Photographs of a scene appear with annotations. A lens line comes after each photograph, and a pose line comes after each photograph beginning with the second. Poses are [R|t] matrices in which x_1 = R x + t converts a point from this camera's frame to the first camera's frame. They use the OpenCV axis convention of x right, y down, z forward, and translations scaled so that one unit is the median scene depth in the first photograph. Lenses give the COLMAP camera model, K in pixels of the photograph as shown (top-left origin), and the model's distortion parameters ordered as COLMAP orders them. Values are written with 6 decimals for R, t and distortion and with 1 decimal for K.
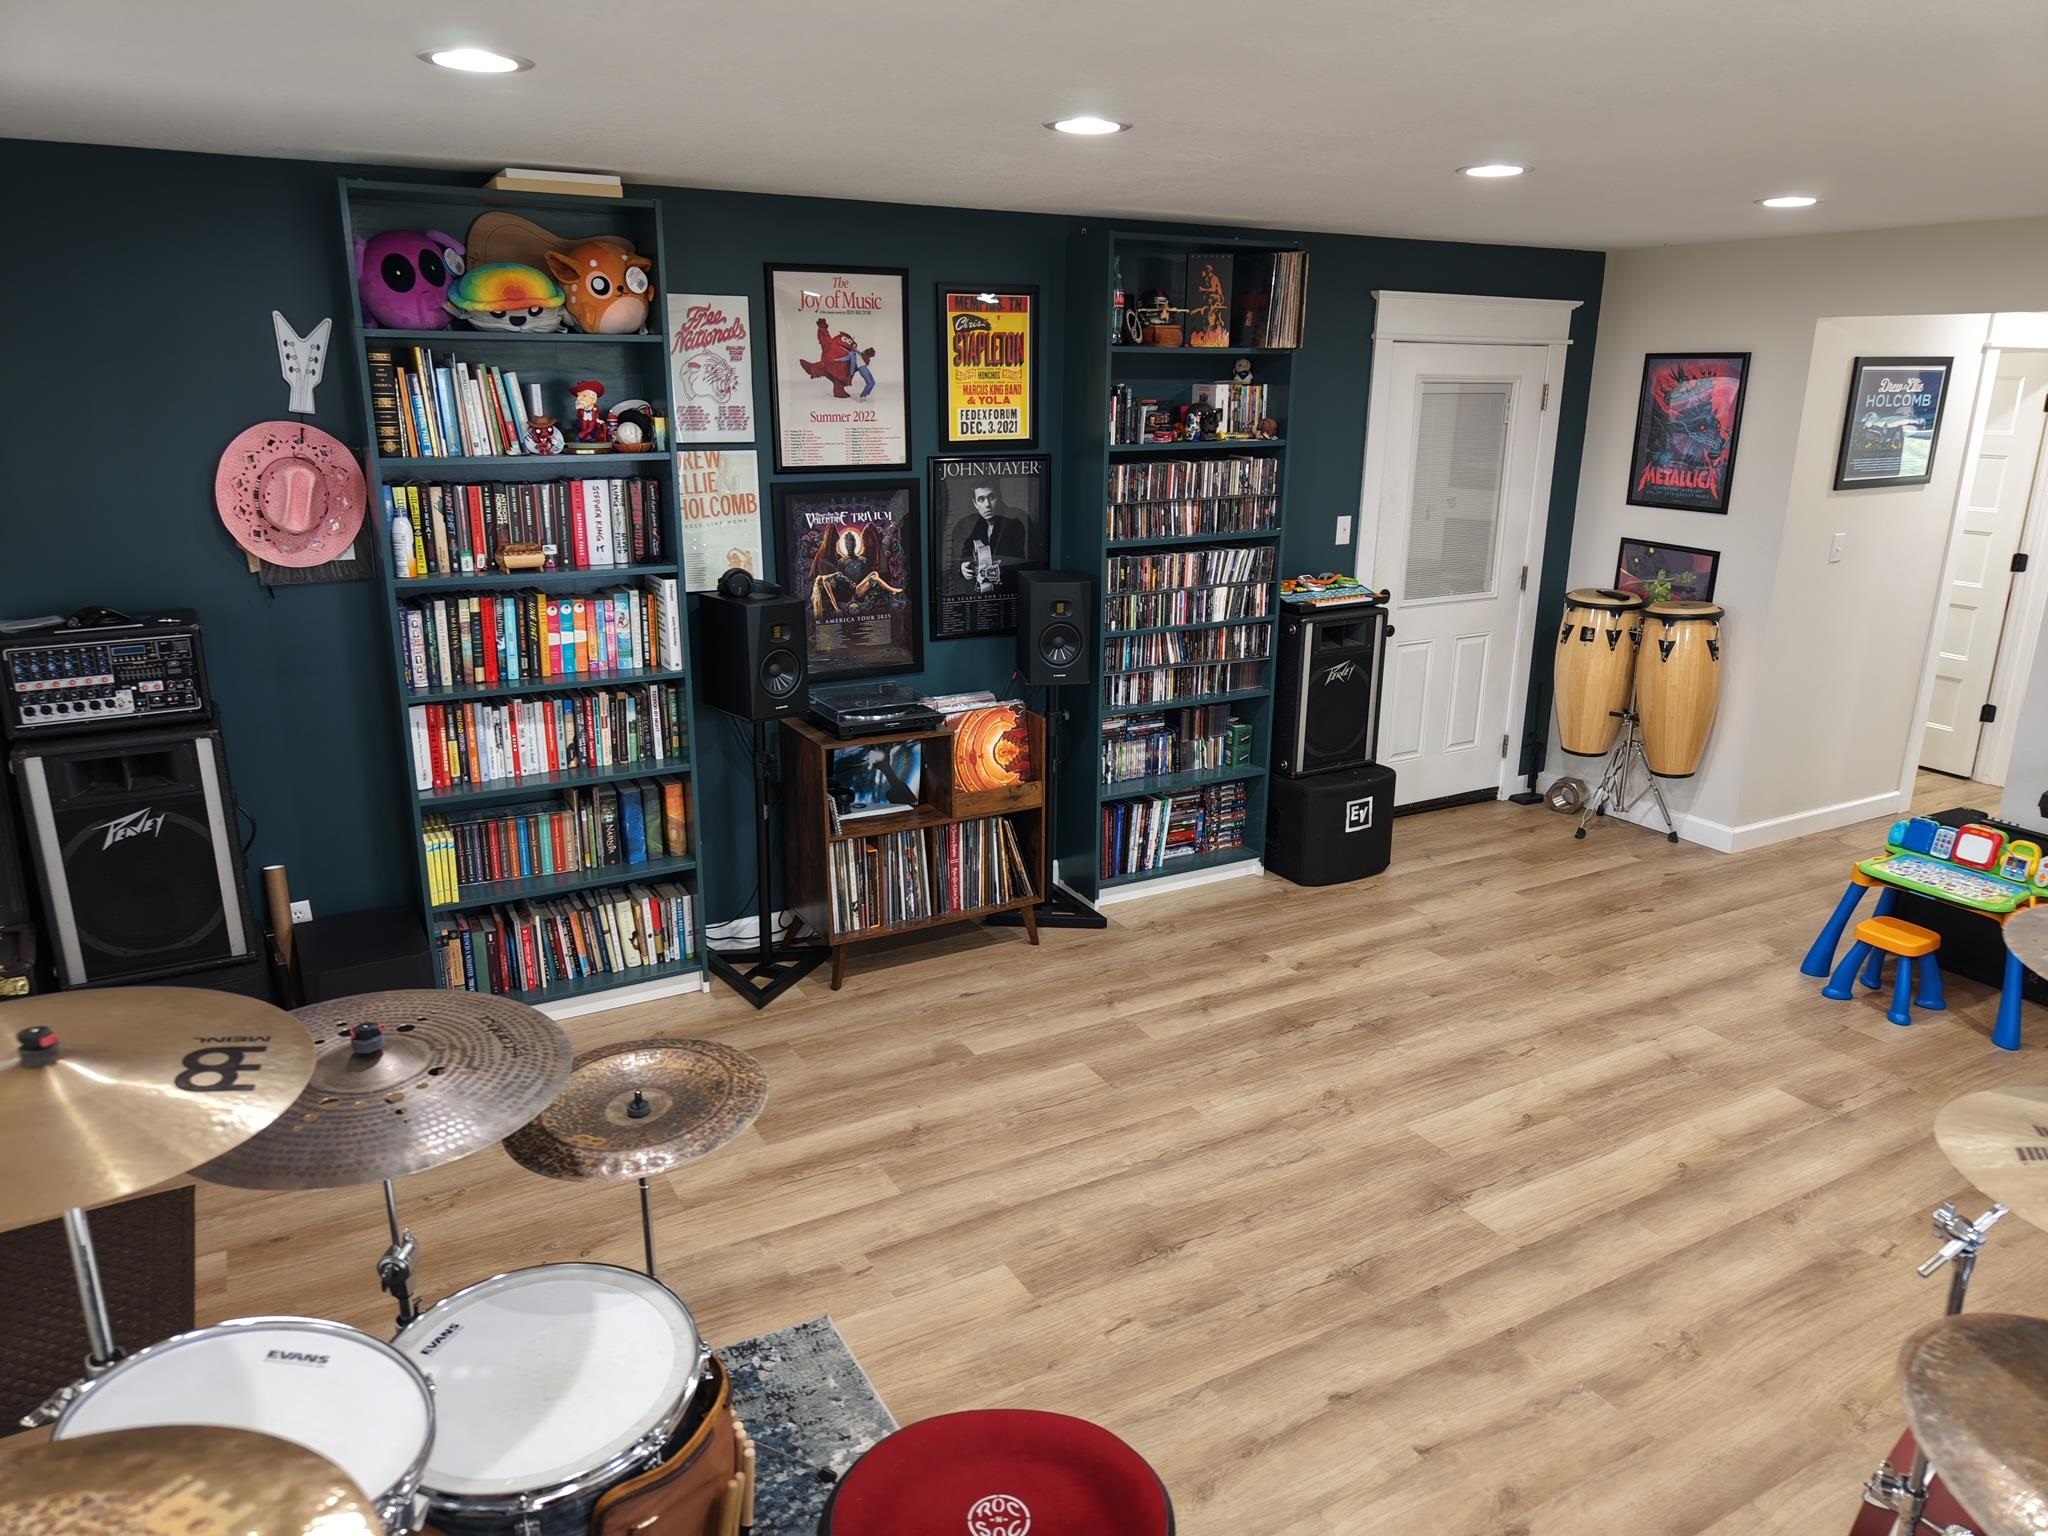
lens RADIAL K [[1372.1, 0, 1033.3], [0, 1372.1, 781.3], [0, 0, 1]] dist [0.083741, -0.128220]
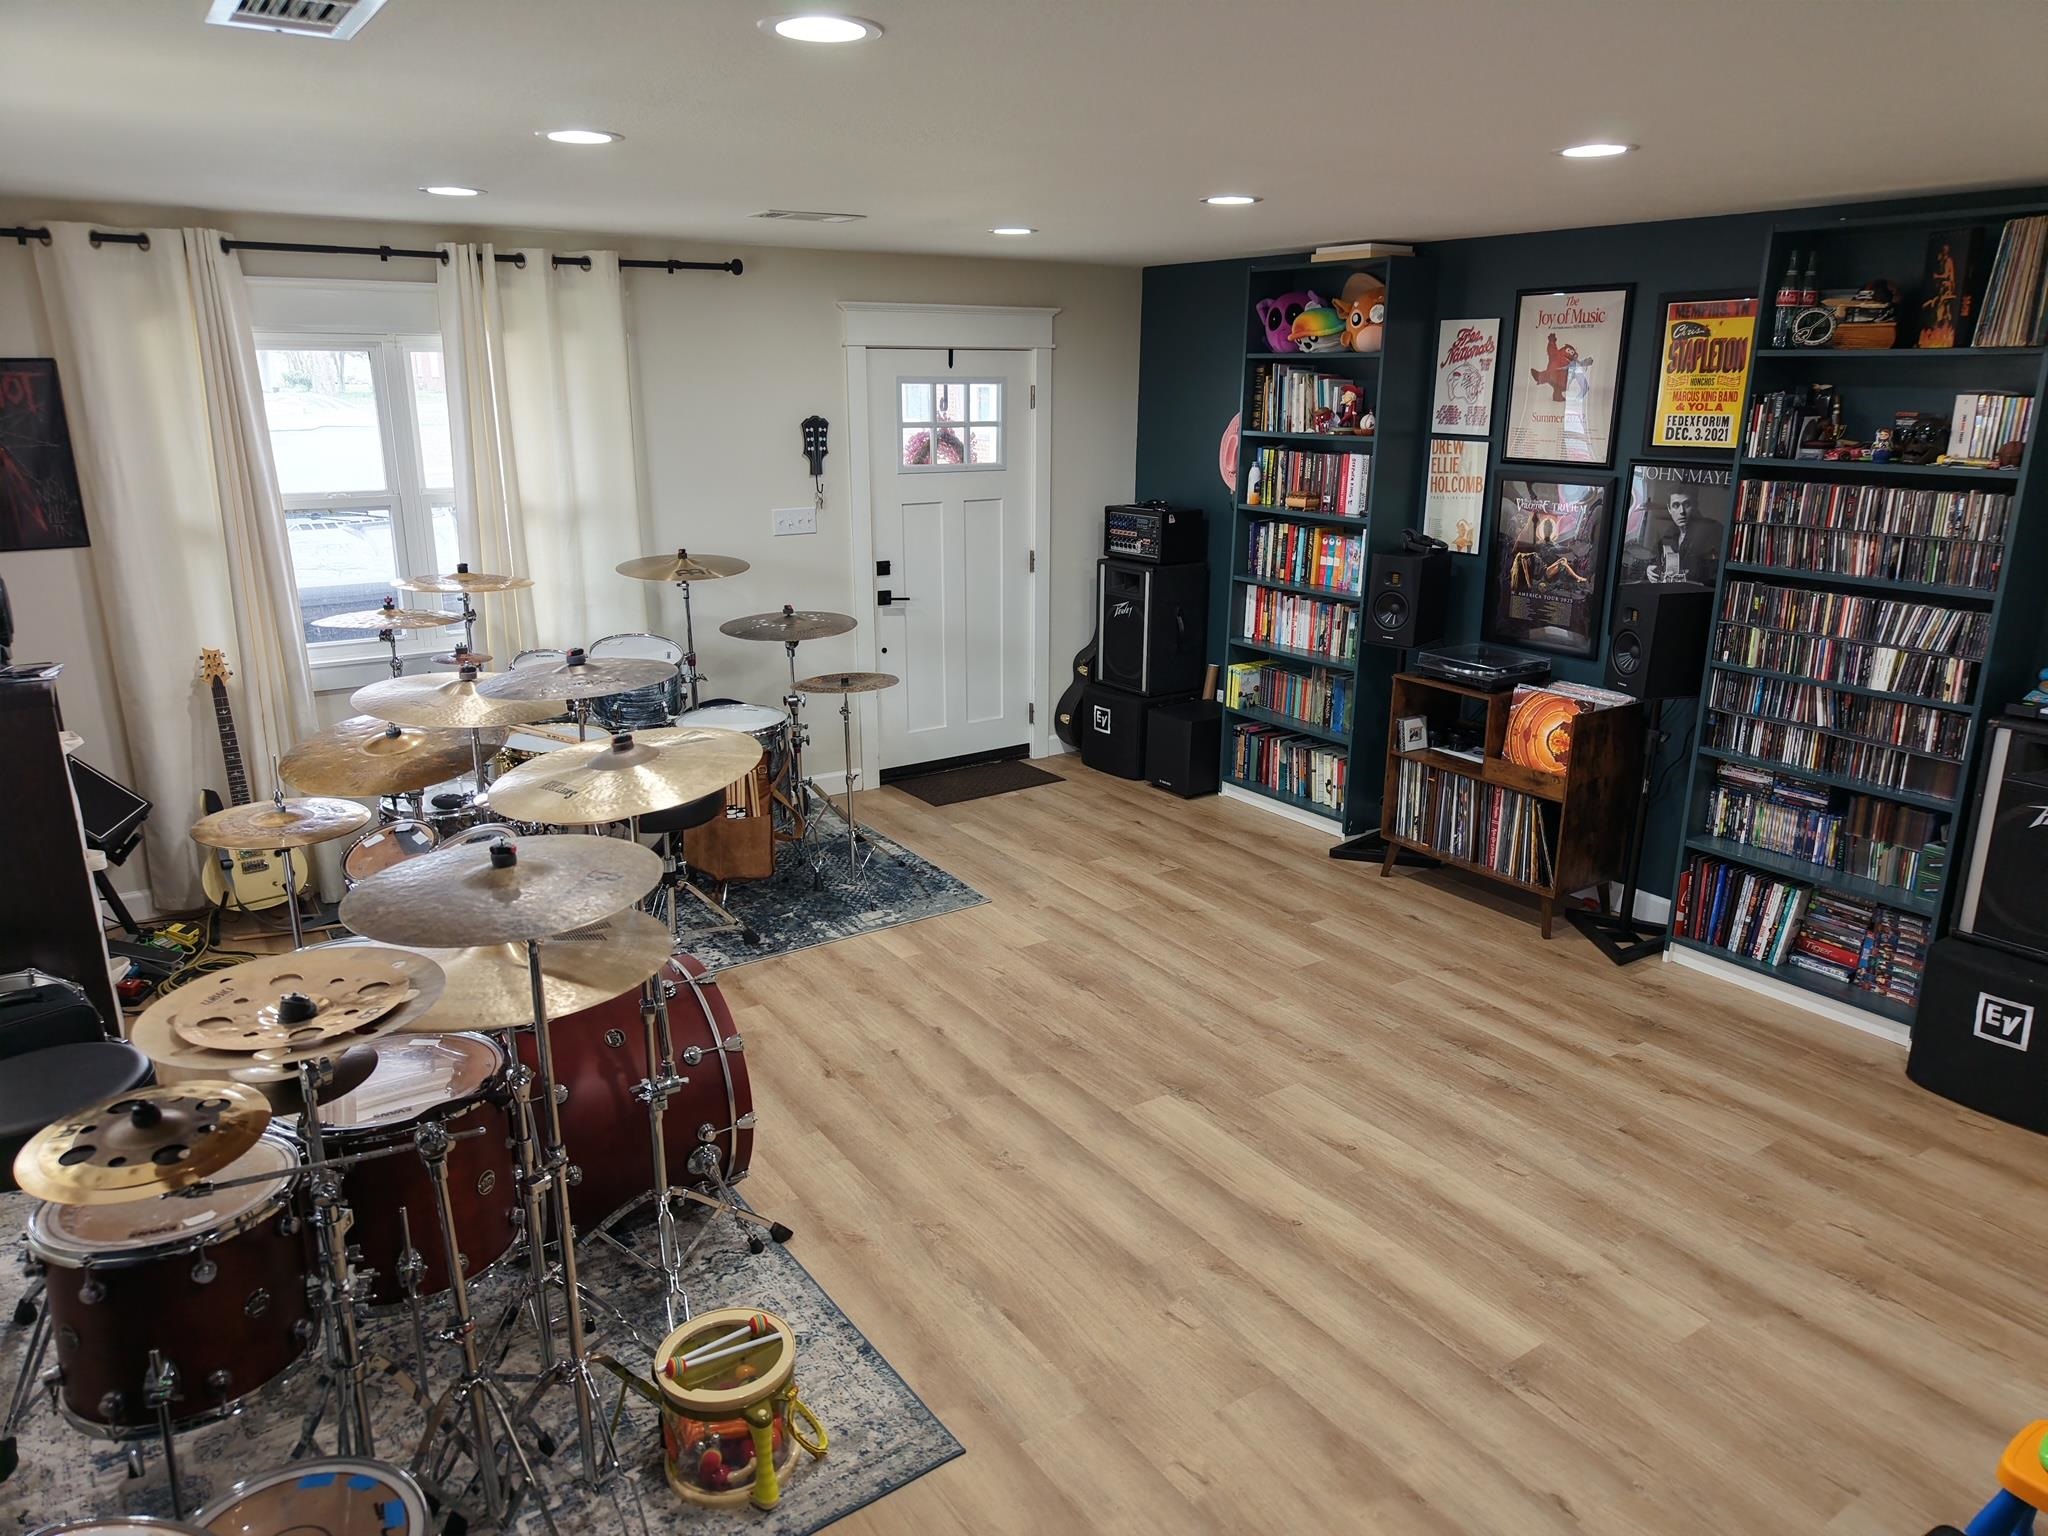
lens RADIAL K [[1372.1, 0, 1033.3], [0, 1372.1, 781.3], [0, 0, 1]] dist [0.083741, -0.128220]
pose [[0.078640, 0.271368, -0.959258, 0.971199], [-0.300083, 0.924052, 0.236808, -0.123372], [0.950666, 0.269235, 0.154100, 0.474287]]
